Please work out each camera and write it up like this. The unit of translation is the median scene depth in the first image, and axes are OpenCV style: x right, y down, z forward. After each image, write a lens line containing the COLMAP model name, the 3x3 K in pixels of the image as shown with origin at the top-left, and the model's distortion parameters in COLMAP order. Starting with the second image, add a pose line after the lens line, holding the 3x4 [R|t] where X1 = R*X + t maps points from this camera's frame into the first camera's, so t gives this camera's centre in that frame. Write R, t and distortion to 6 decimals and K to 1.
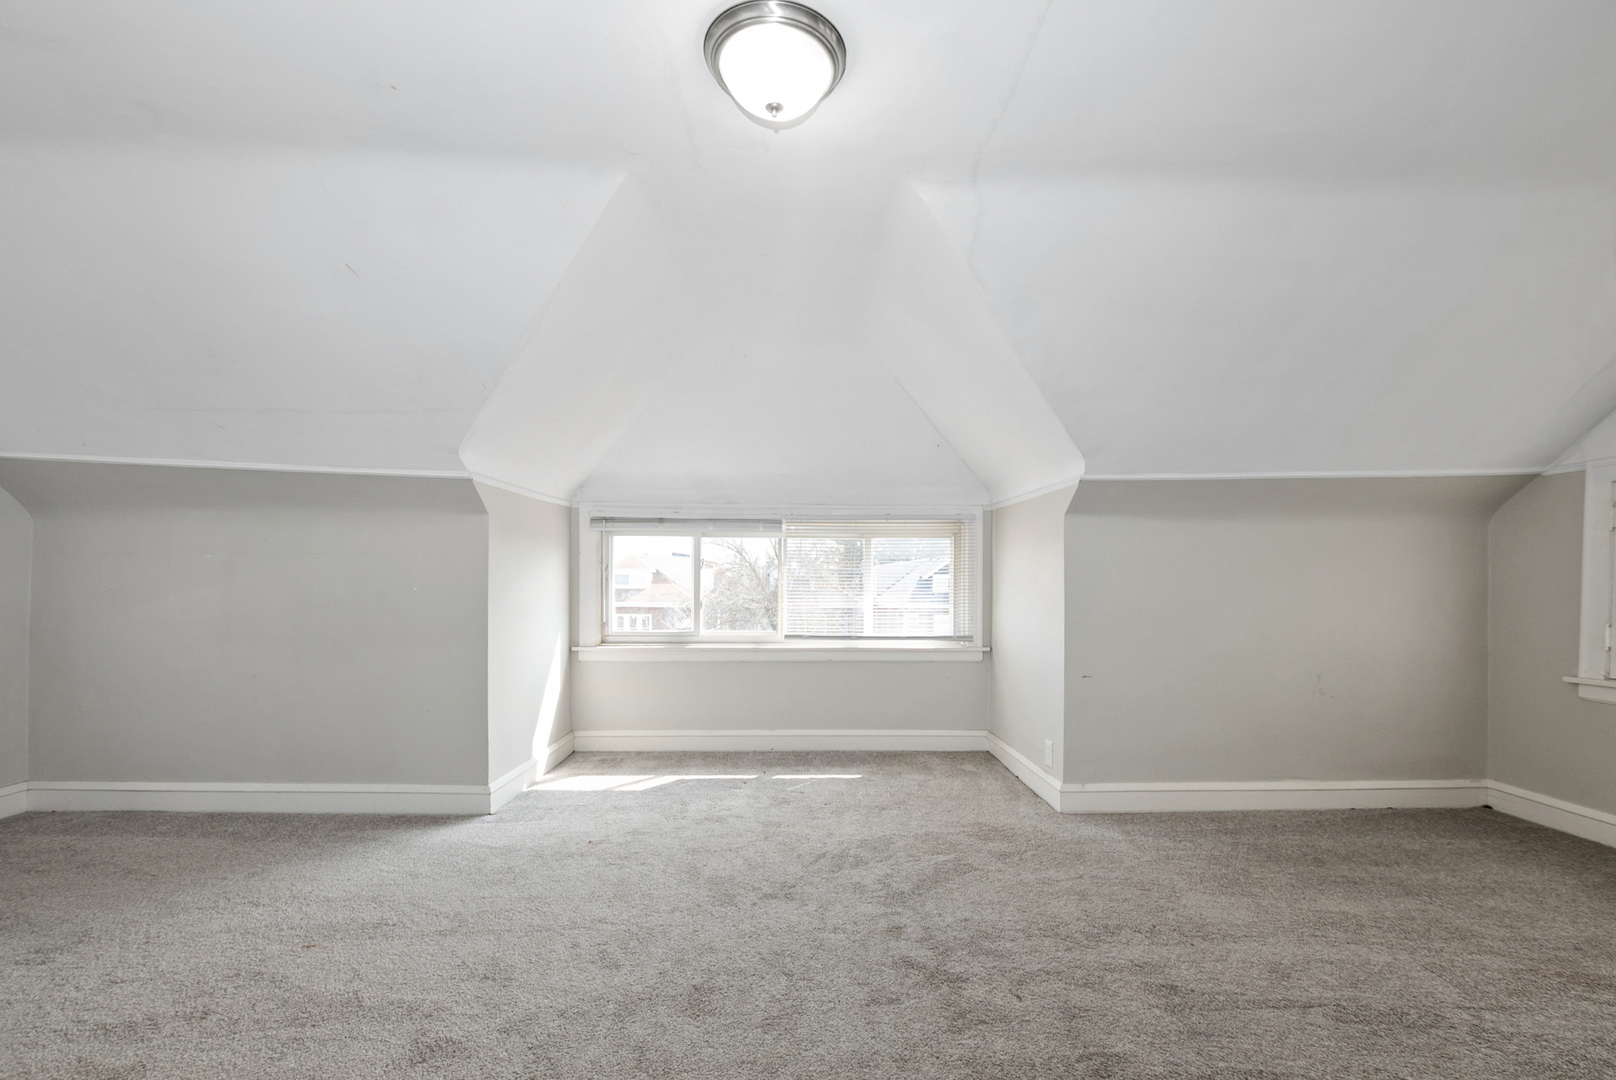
lens RADIAL K [[709.1, 0, 808.4], [0, 709.1, 620.0], [0, 0, 1]] dist [-0.000263, -0.000433]
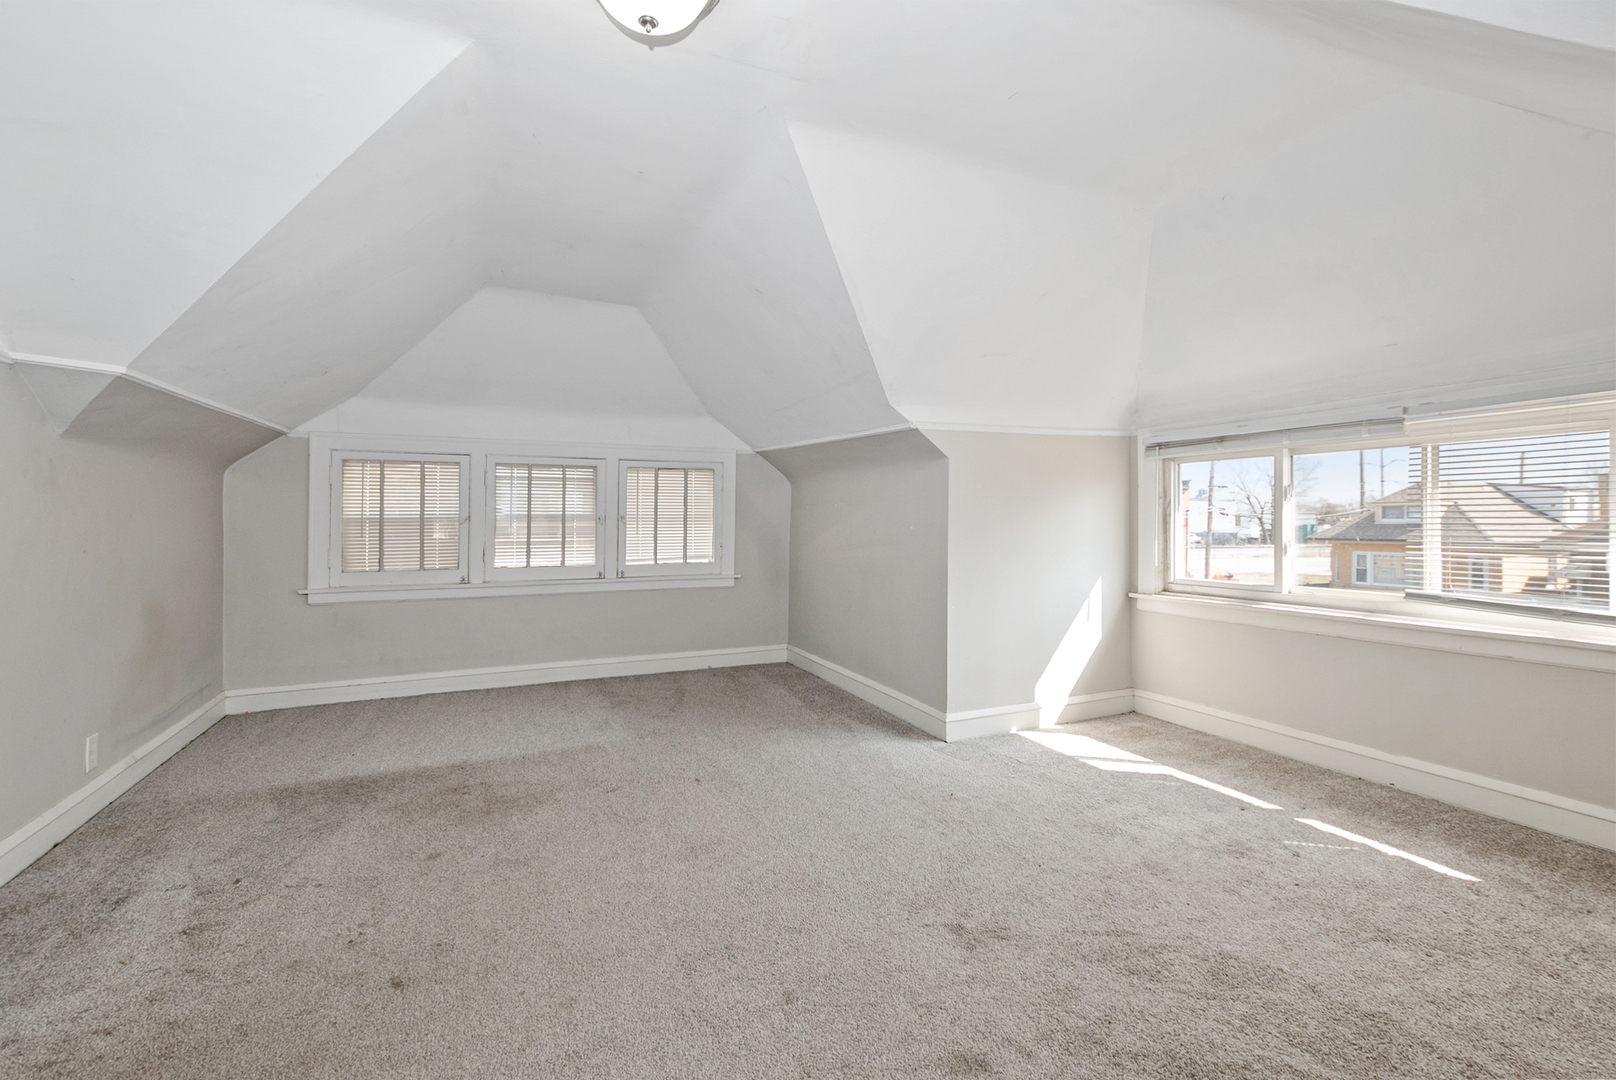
lens RADIAL K [[696.9, 0, 817.6], [0, 696.9, 536.1], [0, 0, 1]] dist [0.000184, -0.000726]
pose [[0.414618, 0.013467, -0.909896, 0.340057], [-0.038446, 0.999257, -0.002729, -0.017544], [0.909183, 0.036113, 0.414828, 0.320898]]
